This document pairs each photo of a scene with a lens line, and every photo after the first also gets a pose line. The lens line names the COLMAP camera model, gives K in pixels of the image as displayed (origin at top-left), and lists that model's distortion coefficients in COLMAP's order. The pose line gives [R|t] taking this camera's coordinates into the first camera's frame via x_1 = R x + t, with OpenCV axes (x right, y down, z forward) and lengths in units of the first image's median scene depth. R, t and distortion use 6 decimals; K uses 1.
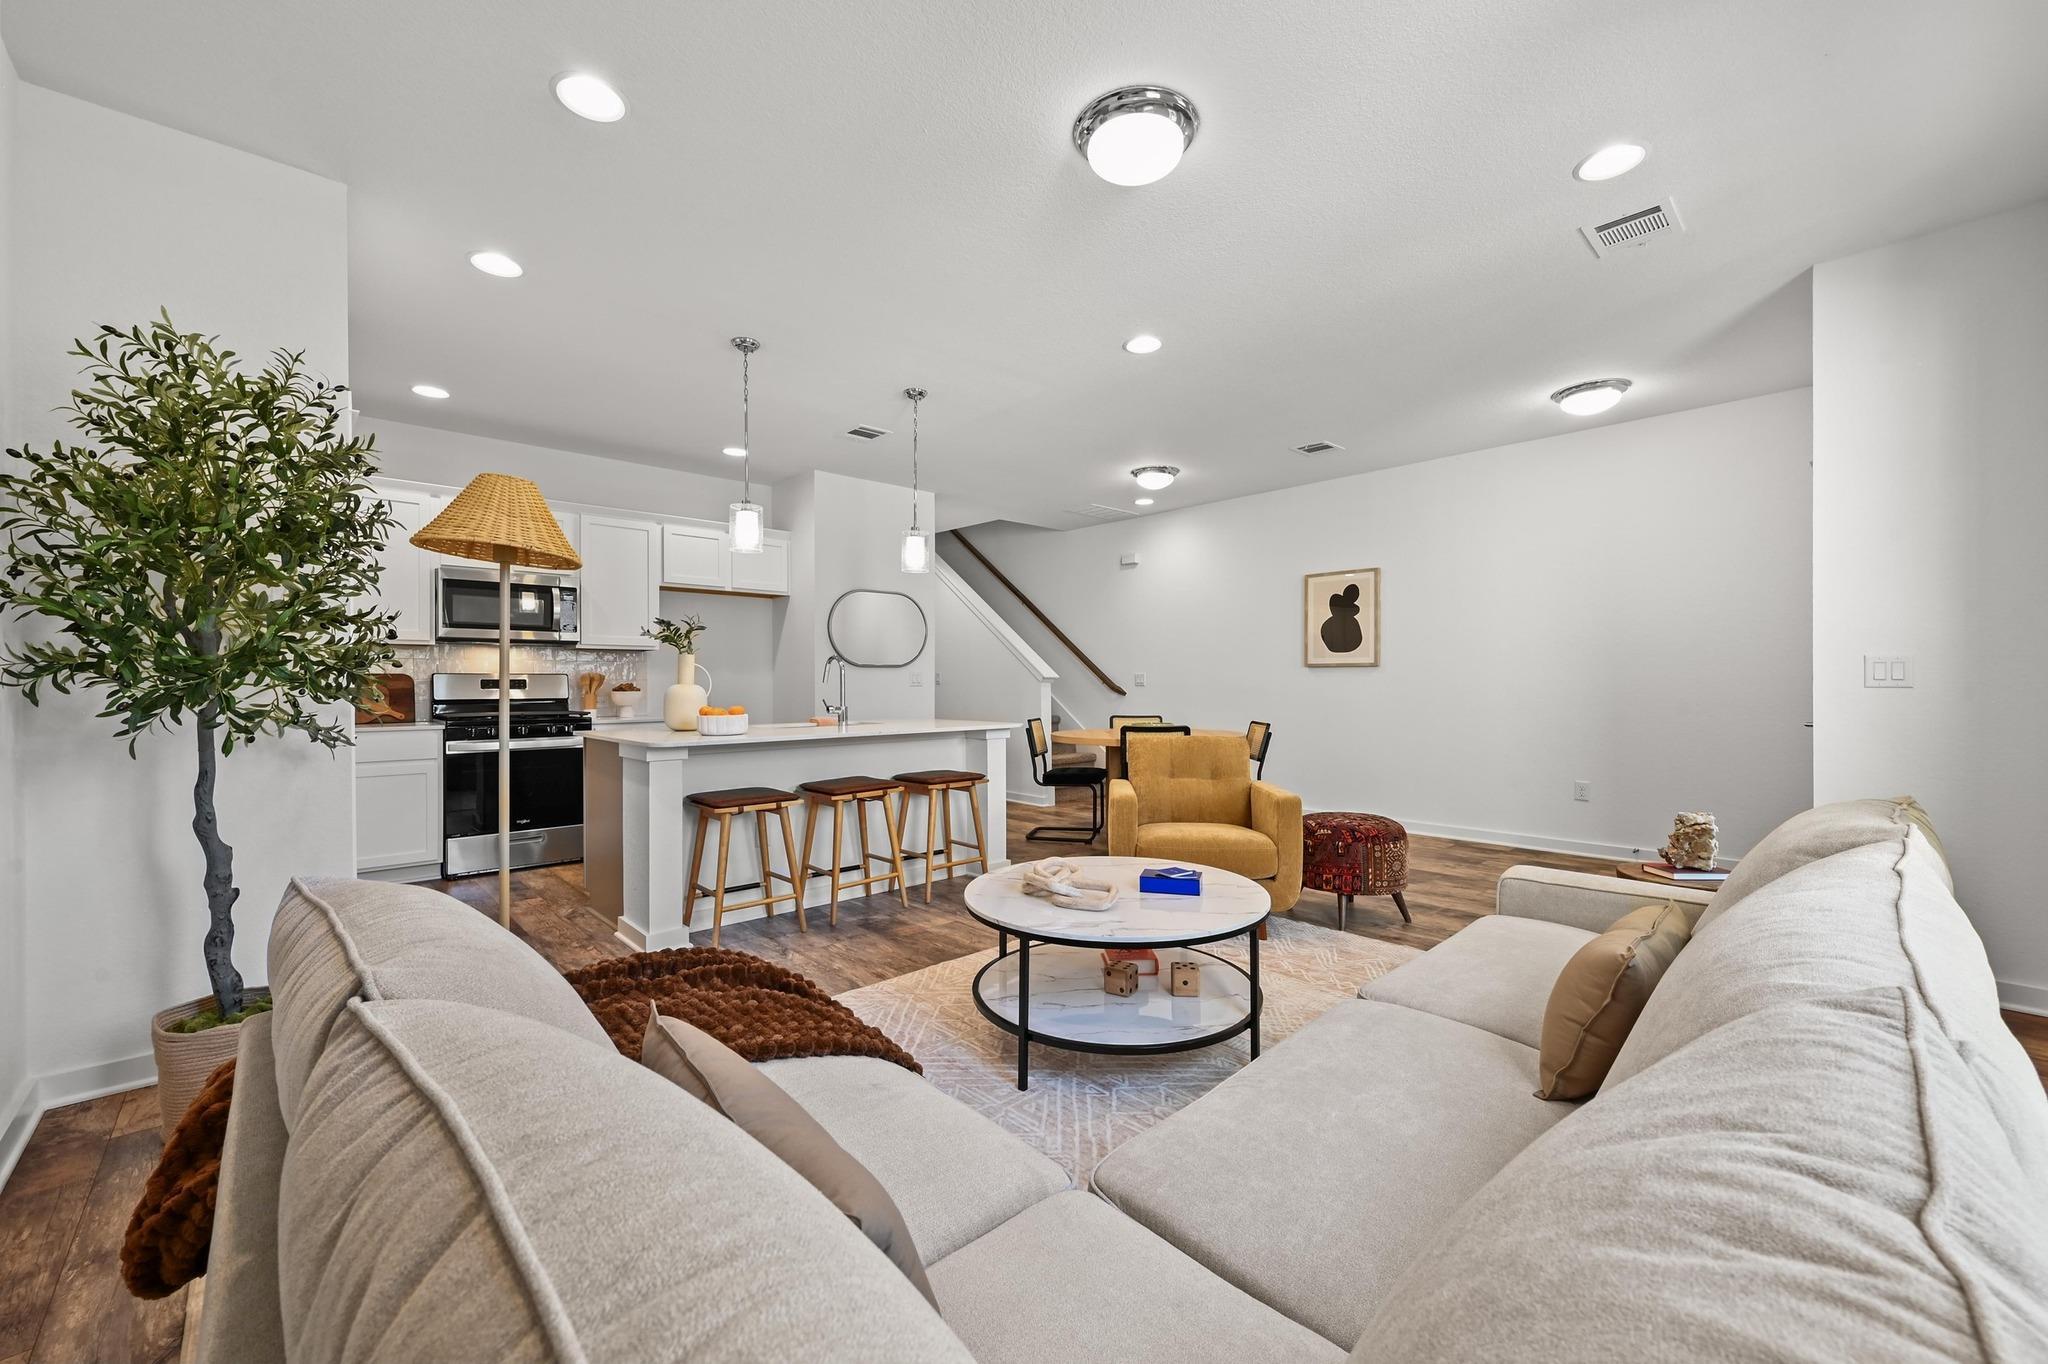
lens RADIAL K [[809.2, 0, 1025.7], [0, 809.2, 681.5], [0, 0, 1]] dist [-0.000151, 0.000528]
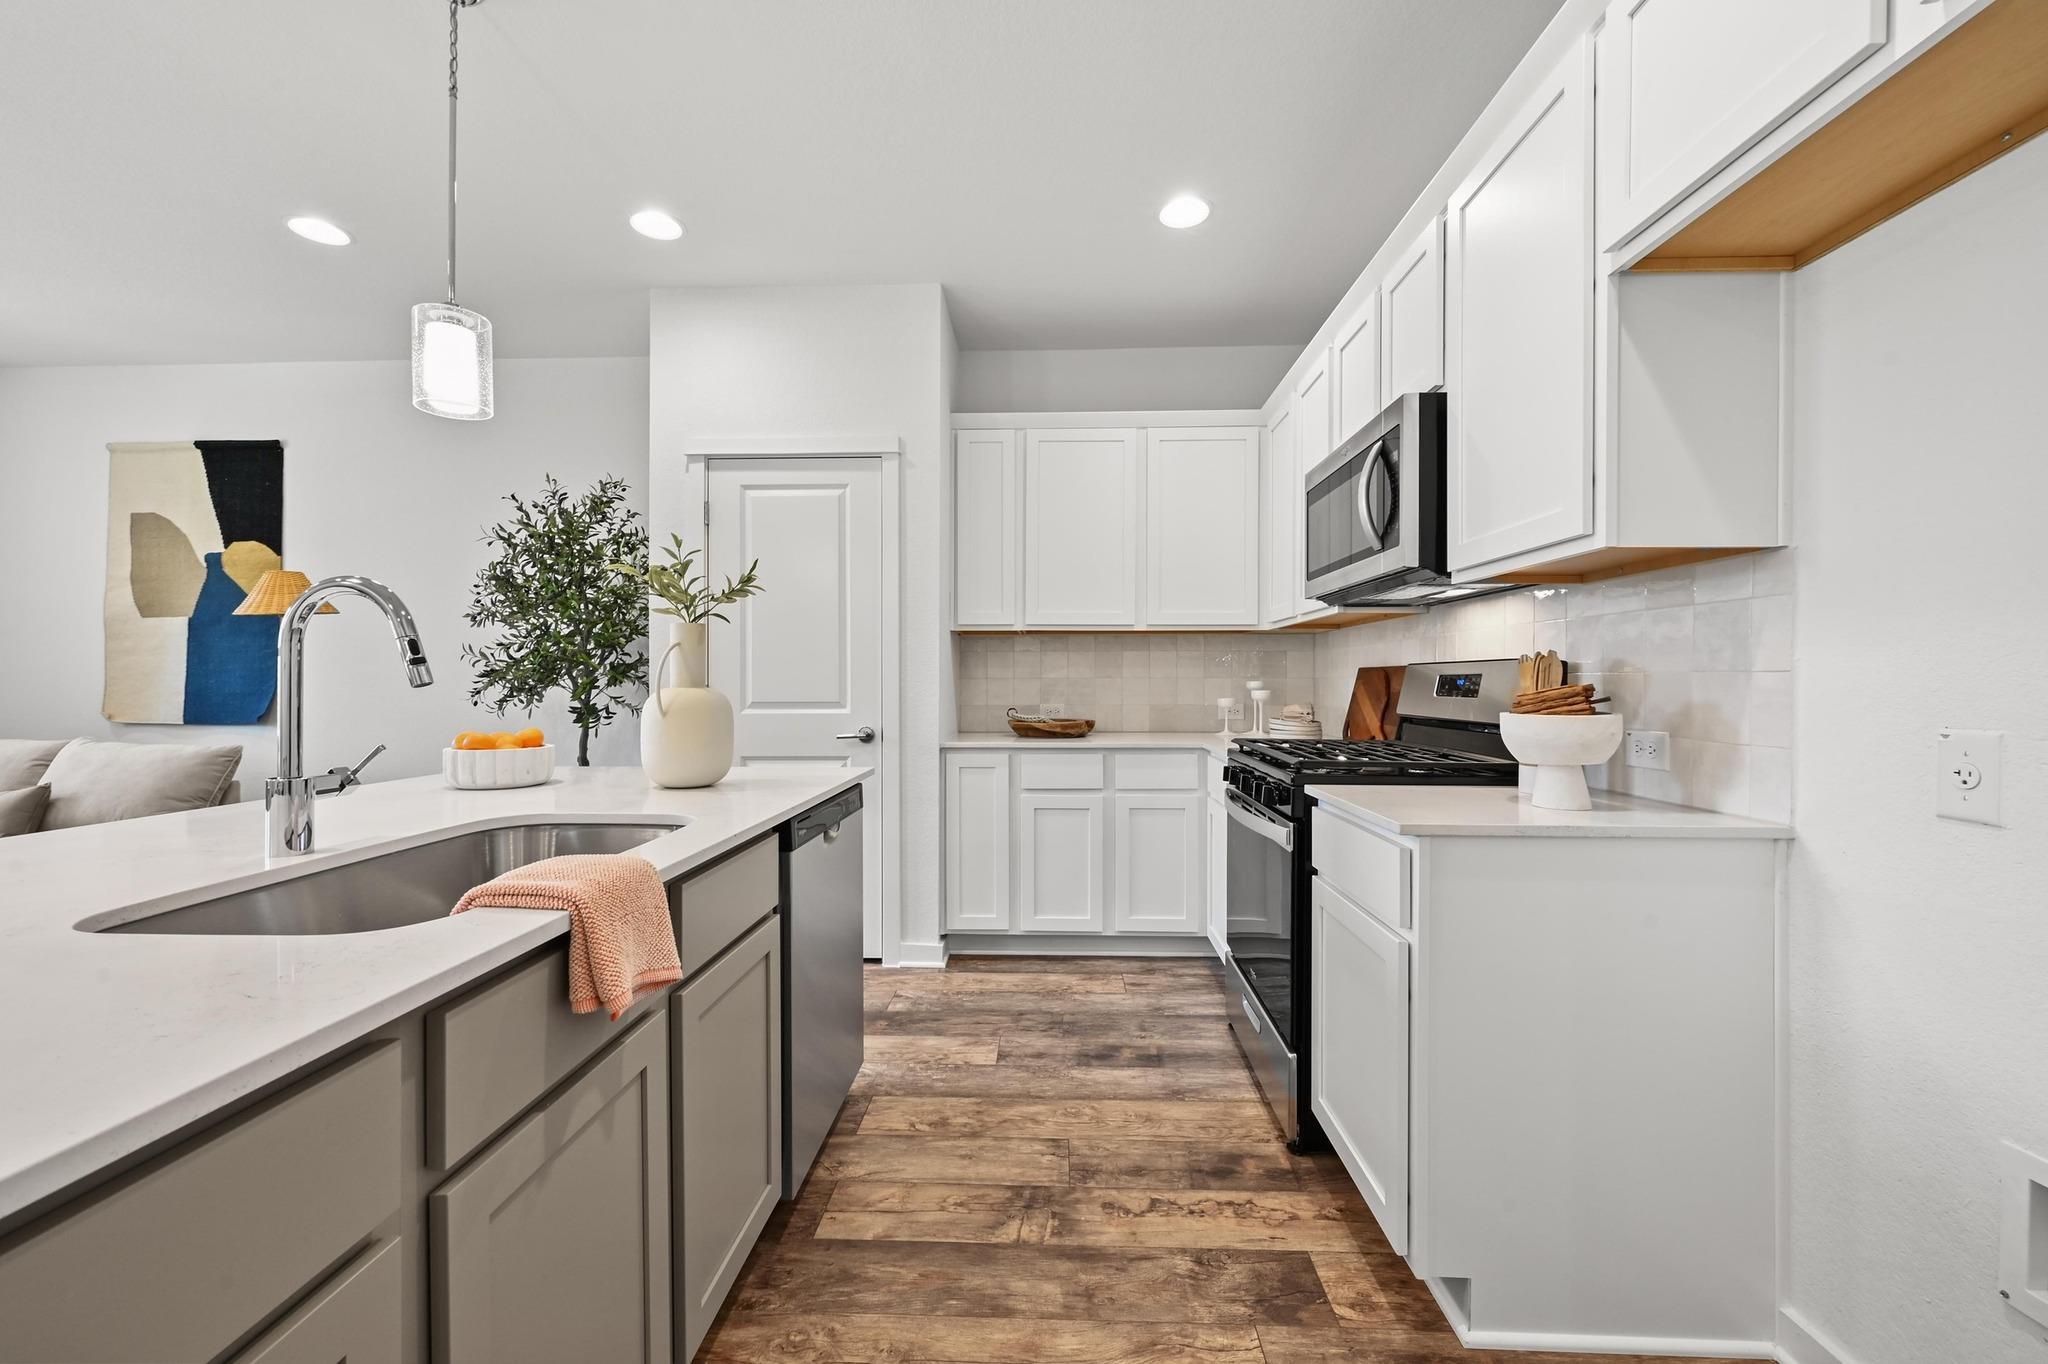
lens RADIAL K [[809.2, 0, 1027.8], [0, 809.2, 684.1], [0, 0, 1]] dist [-0.000151, 0.000528]
pose [[-0.704638, 0.007367, -0.709529, -0.179977], [0.004036, 0.999972, 0.006375, -0.001077], [0.709555, 0.001628, -0.704648, 1.161718]]
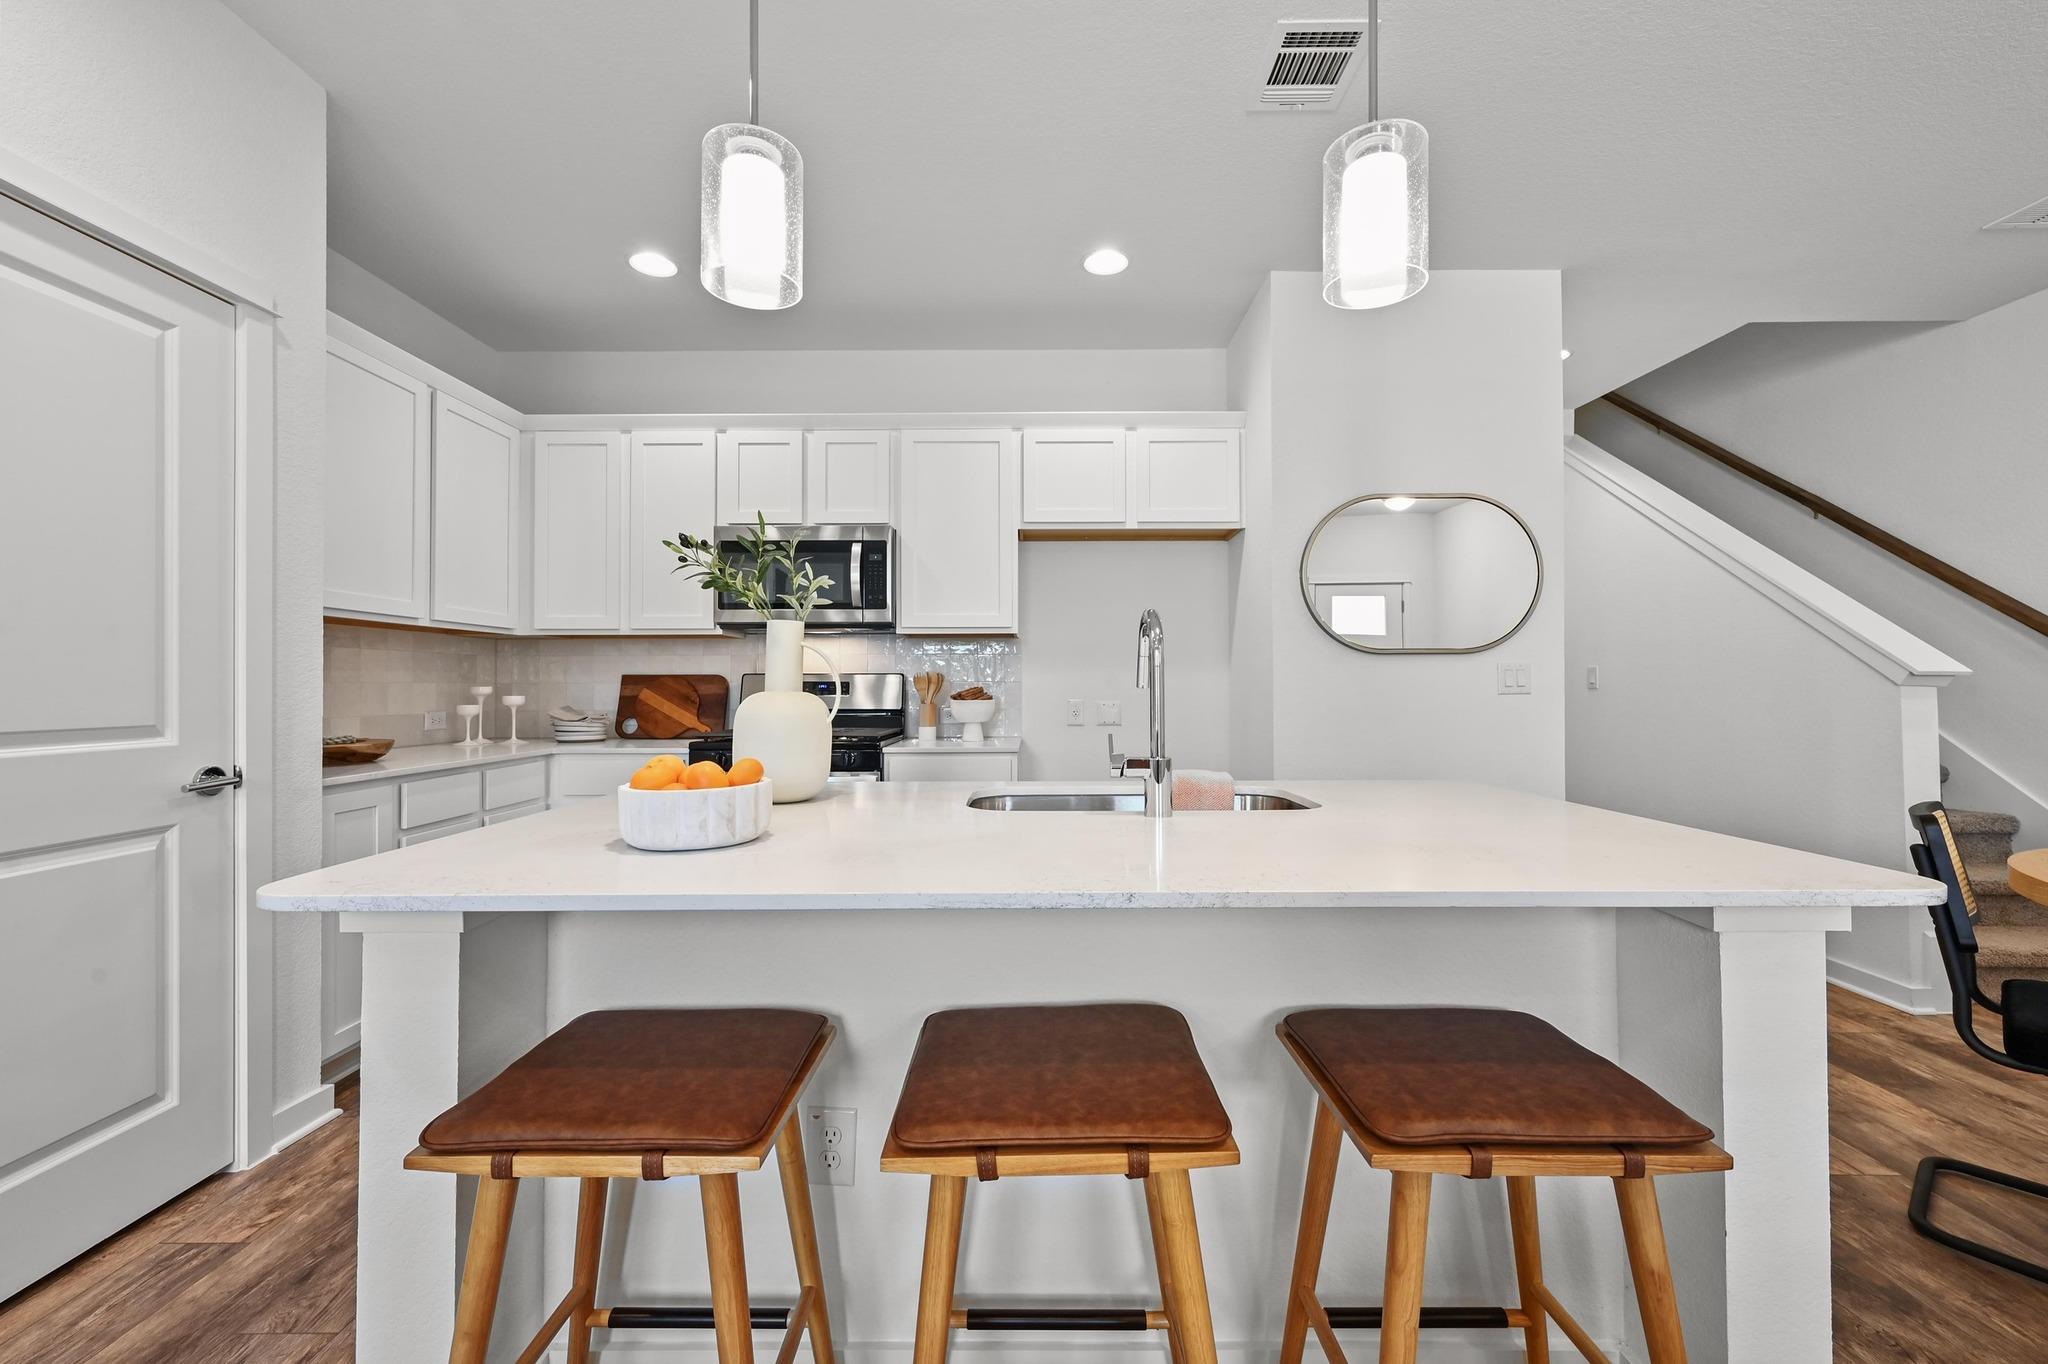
lens RADIAL K [[809.2, 0, 1025.8], [0, 809.2, 674.6], [0, 0, 1]] dist [-0.000151, 0.000528]
pose [[0.730551, -0.007897, -0.682812, -0.031198], [0.000664, 0.999941, -0.010855, -0.000978], [0.682857, 0.007477, 0.730513, 0.615392]]
